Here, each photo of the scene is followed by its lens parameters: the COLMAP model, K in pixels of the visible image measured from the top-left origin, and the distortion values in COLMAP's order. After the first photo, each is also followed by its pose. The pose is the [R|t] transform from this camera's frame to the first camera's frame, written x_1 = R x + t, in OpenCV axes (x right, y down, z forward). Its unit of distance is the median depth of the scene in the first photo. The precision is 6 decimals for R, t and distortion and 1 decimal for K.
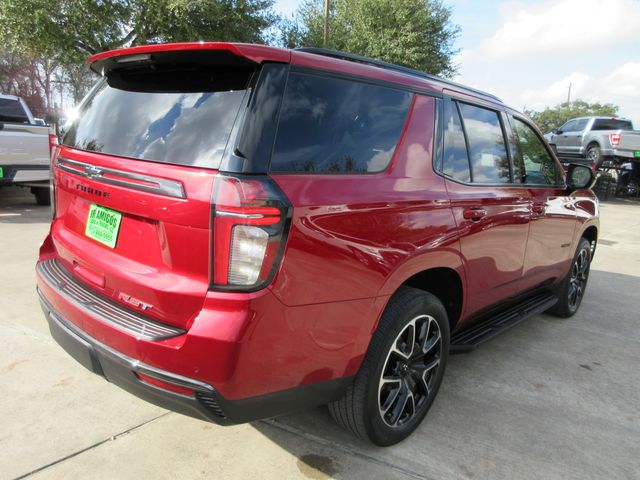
lens RADIAL K [[483.2, 0, 318.0], [0, 483.2, 239.1], [0, 0, 1]] dist [0.009248, -0.004501]
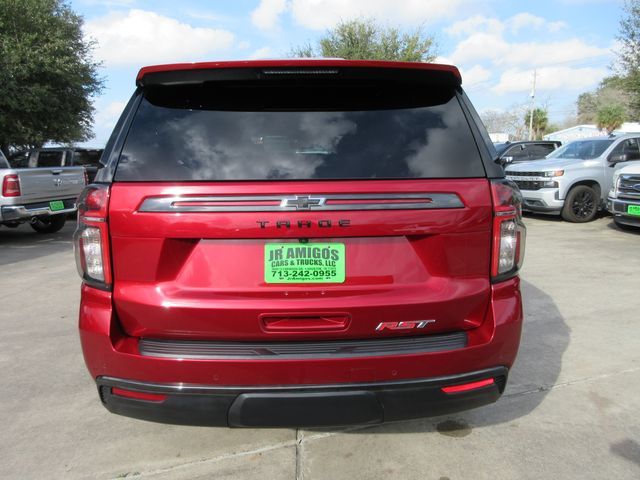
lens RADIAL K [[483.2, 0, 318.0], [0, 483.2, 241.0], [0, 0, 1]] dist [0.009248, -0.004501]
pose [[0.702268, -0.189928, 0.686110, -0.156035], [0.205006, 0.976884, 0.060585, -0.017626], [-0.681756, 0.098110, 0.724971, 0.056091]]
